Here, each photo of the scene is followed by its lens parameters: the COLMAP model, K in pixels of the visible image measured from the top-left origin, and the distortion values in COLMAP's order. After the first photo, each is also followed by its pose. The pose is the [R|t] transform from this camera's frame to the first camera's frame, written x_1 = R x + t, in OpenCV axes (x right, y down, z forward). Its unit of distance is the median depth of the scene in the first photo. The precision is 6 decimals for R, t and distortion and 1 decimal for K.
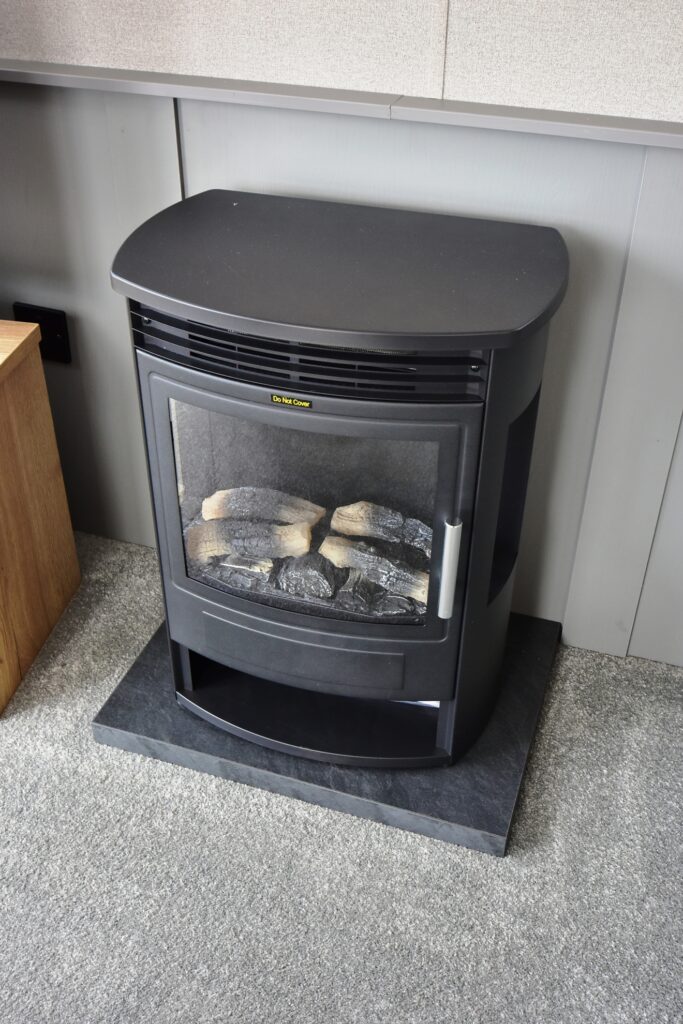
lens RADIAL K [[1056.1, 0, 338.9], [0, 1056.1, 512.2], [0, 0, 1]] dist [0.025416, 0.000000]
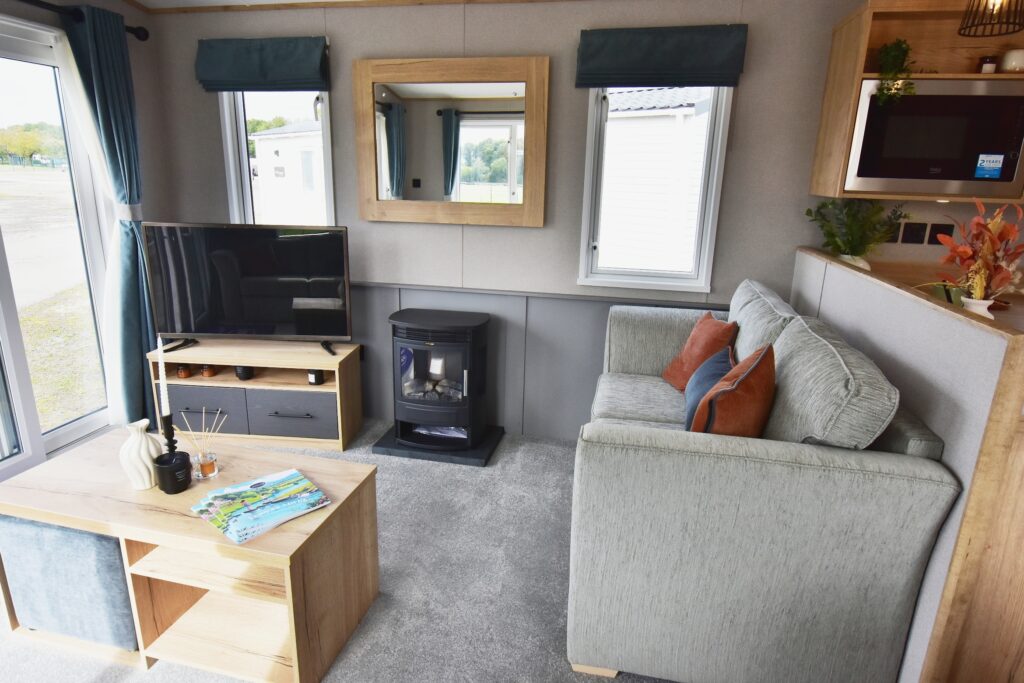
lens RADIAL K [[592.0, 0, 510.2], [0, 592.0, 339.6], [0, 0, 1]] dist [-0.006074, -0.005248]
pose [[0.992400, -0.015254, 0.122102, -0.007686], [0.057068, 0.936172, -0.346878, 0.650625], [-0.109017, 0.351210, 0.929928, -1.178614]]
